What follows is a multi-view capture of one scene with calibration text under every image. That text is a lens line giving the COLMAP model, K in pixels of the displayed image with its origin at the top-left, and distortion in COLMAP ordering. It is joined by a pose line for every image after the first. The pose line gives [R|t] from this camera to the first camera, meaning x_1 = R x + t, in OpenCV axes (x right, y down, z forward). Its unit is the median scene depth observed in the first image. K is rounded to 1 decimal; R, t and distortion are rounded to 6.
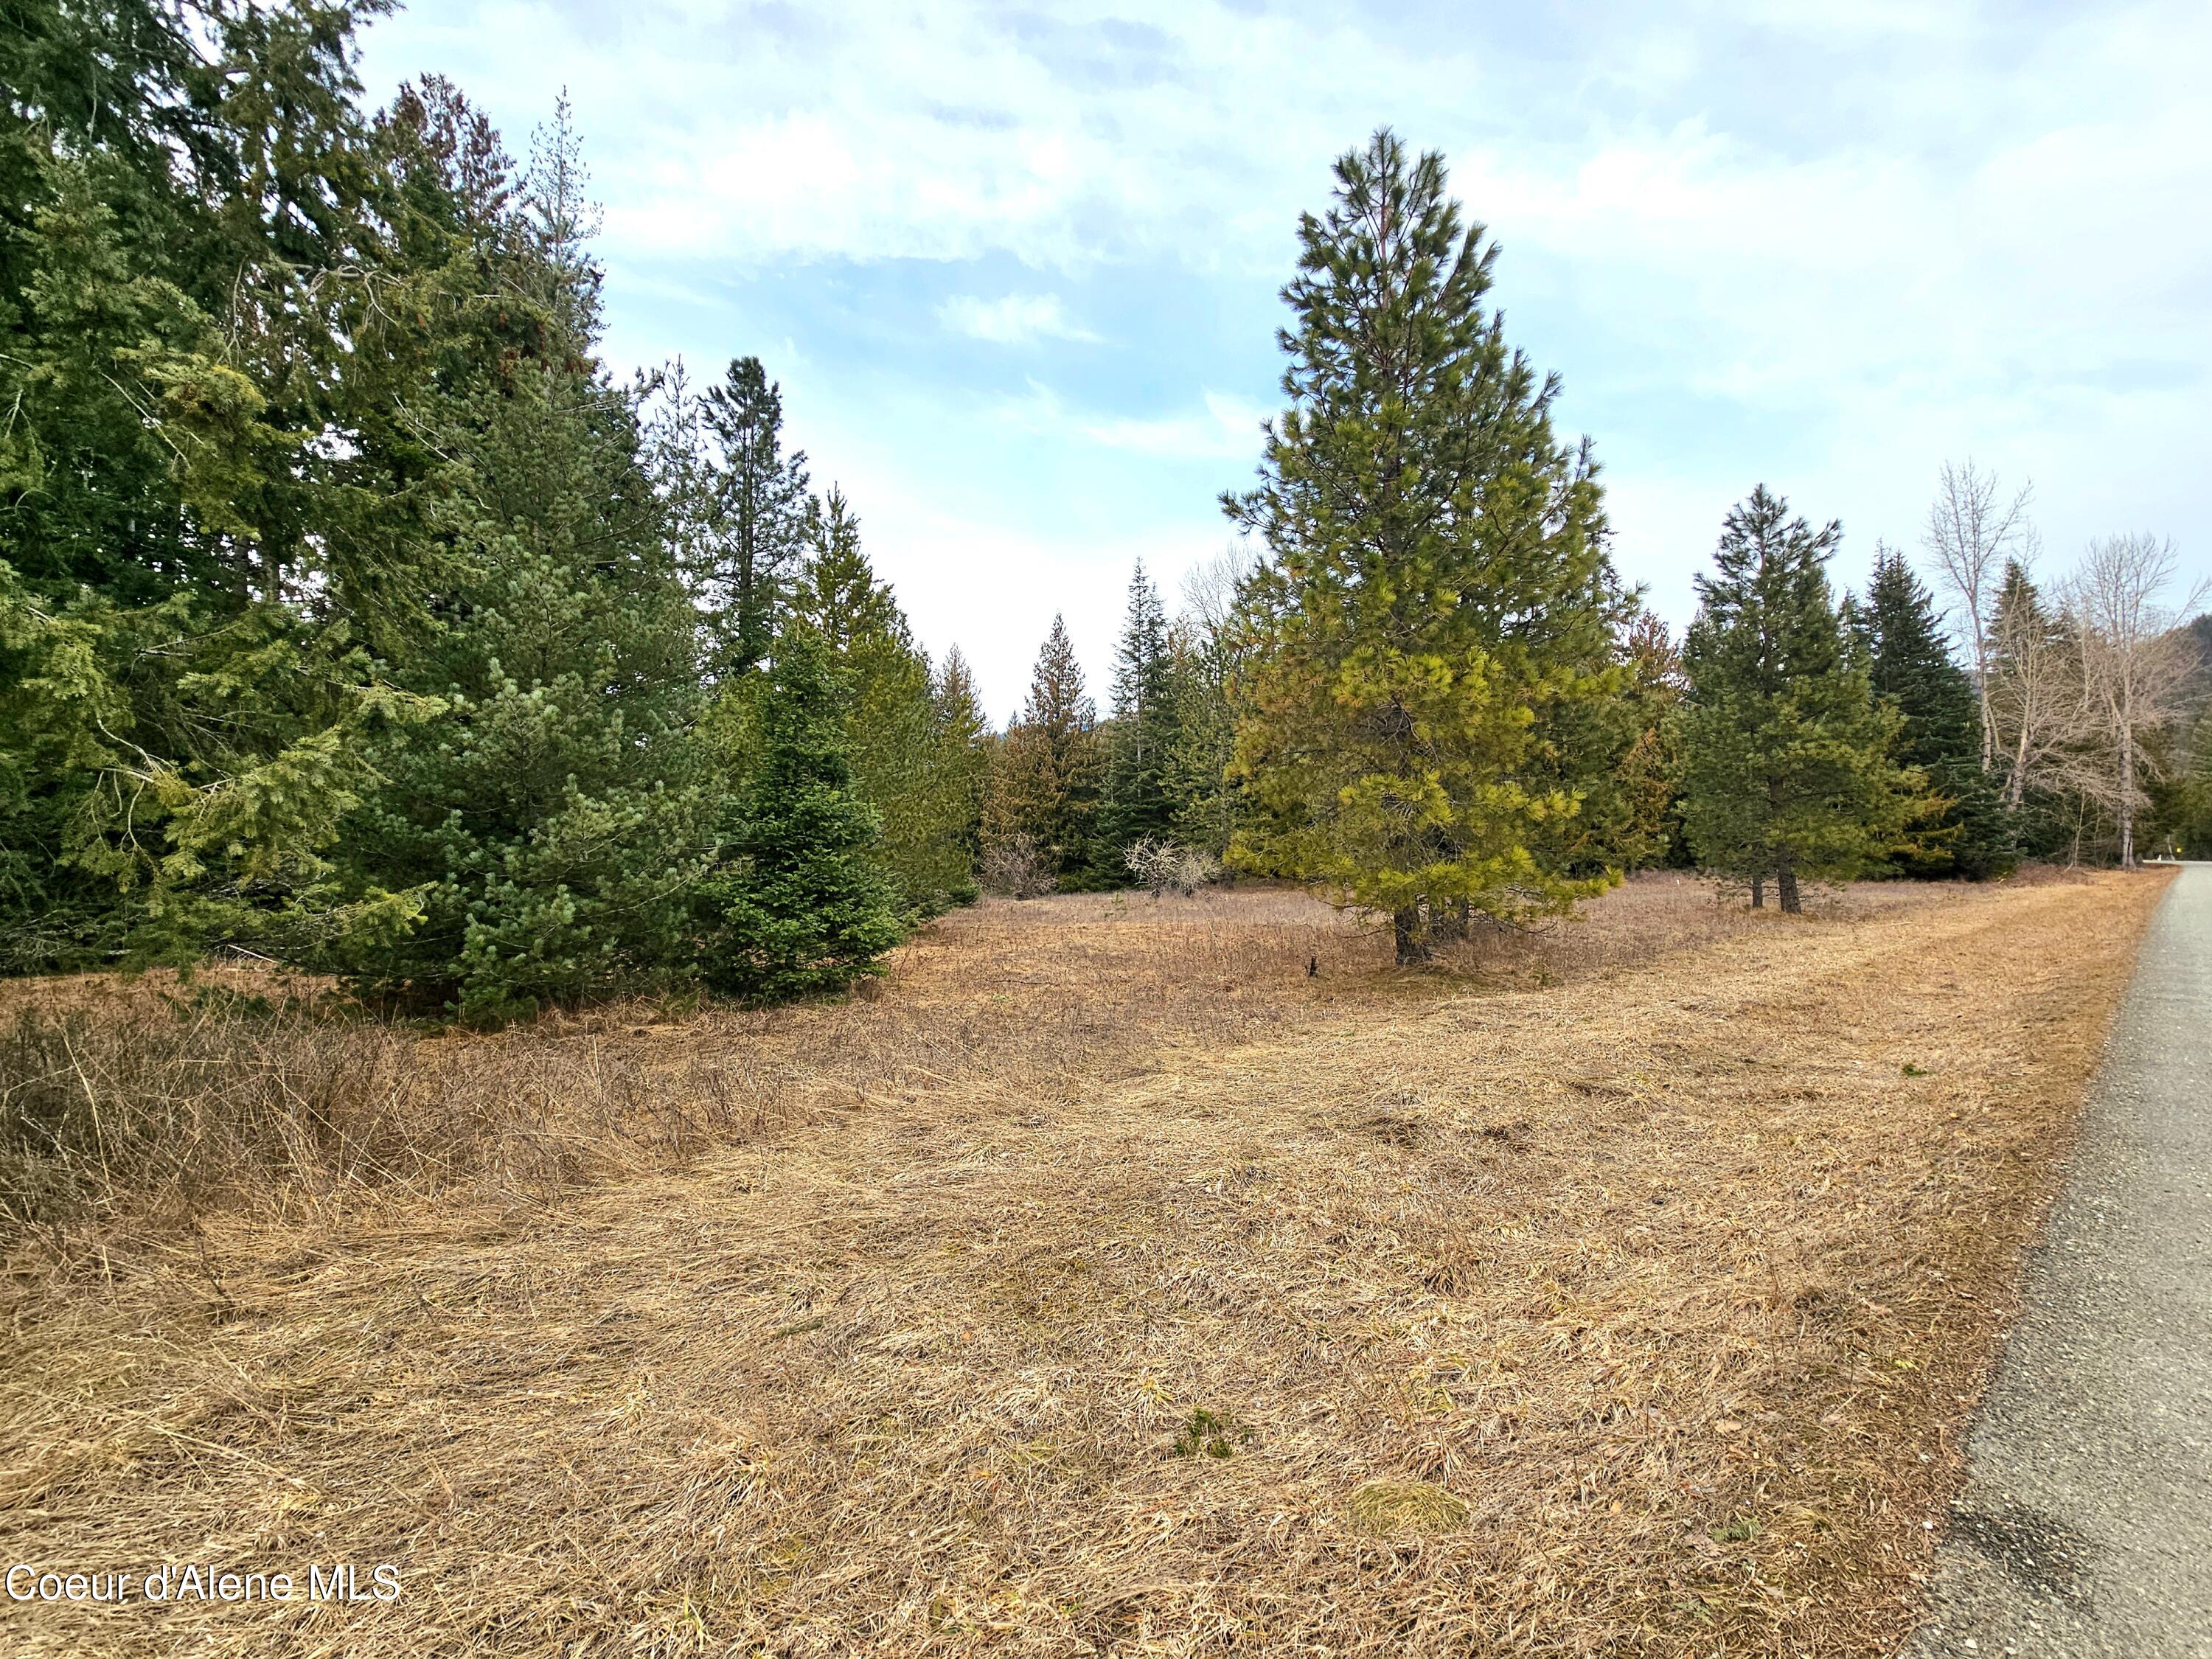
lens RADIAL K [[905.7, 0, 1097.7], [0, 905.7, 803.2], [0, 0, 1]] dist [0.007469, -0.002225]
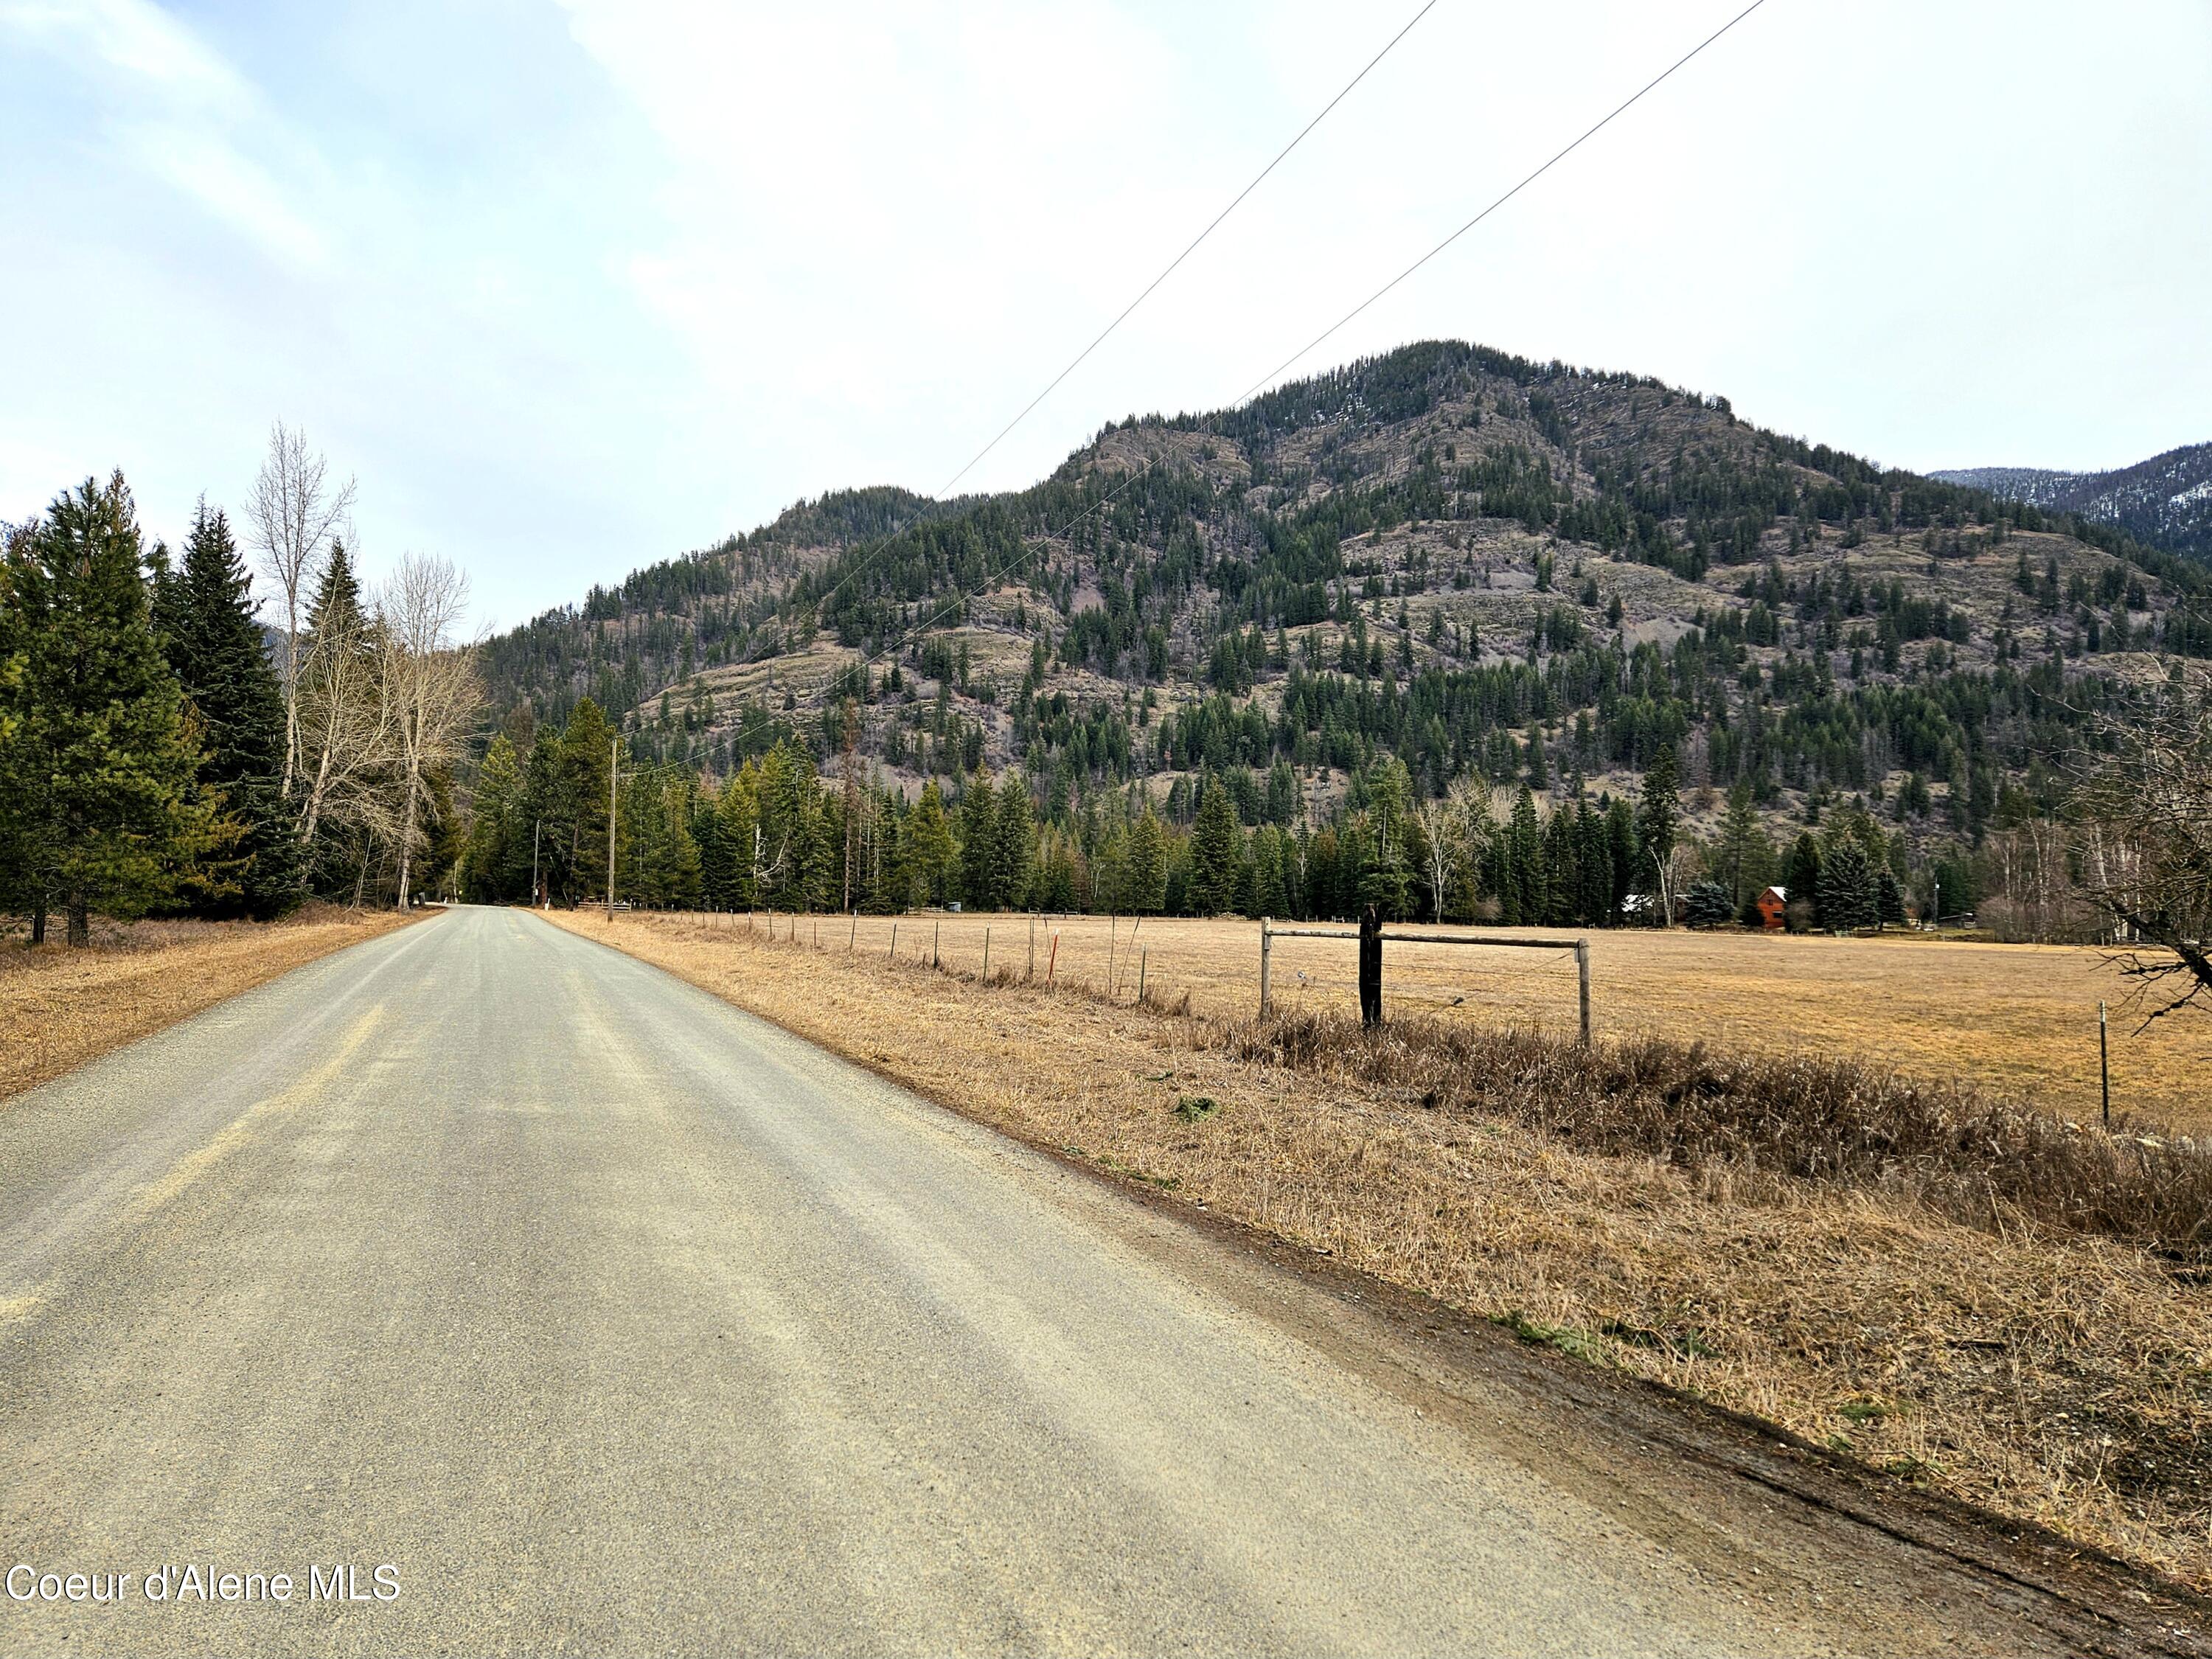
lens RADIAL K [[1496.3, 0, 1100.7], [0, 1496.3, 887.1], [0, 0, 1]] dist [0.086931, -0.062154]
pose [[0.304526, 0.034017, 0.951896, -0.161724], [-0.093294, 0.995622, -0.005734, -0.011202], [-0.947924, -0.087061, 0.306366, -0.181557]]
